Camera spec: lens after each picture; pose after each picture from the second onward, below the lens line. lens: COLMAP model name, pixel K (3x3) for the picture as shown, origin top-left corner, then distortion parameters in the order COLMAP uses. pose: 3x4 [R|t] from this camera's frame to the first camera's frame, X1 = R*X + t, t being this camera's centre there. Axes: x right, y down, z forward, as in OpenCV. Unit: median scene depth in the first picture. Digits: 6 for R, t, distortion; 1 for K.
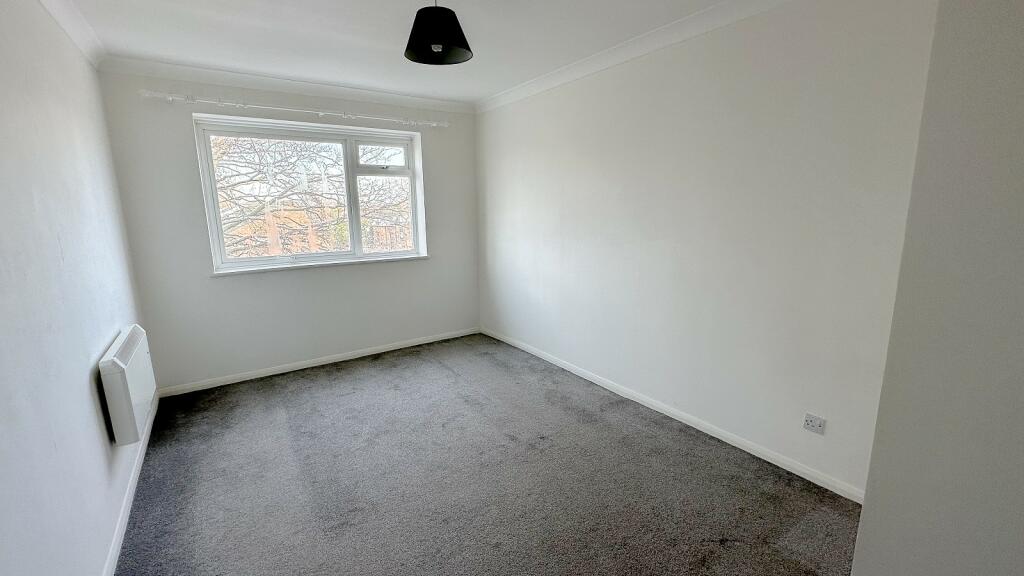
lens RADIAL K [[430.5, 0, 512.0], [0, 430.5, 288.0], [0, 0, 1]] dist [-0.011759, -0.000018]
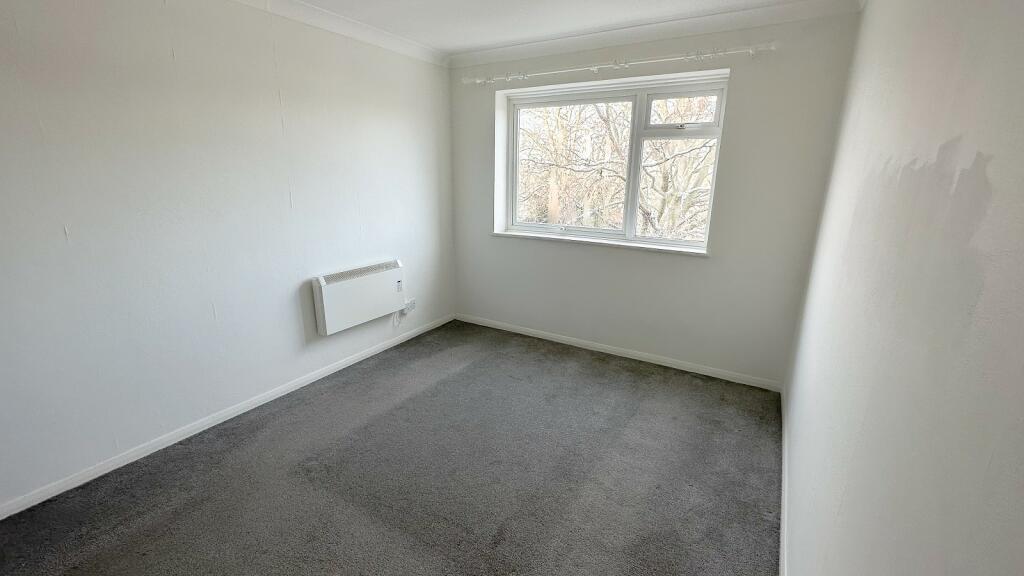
lens RADIAL K [[439.5, 0, 512.0], [0, 439.5, 288.0], [0, 0, 1]] dist [0.002701, 0.000177]
pose [[0.403332, 0.256813, -0.878277, 0.349723], [-0.185442, 0.962833, 0.196377, -0.113284], [0.896066, 0.083664, 0.435965, 0.455534]]
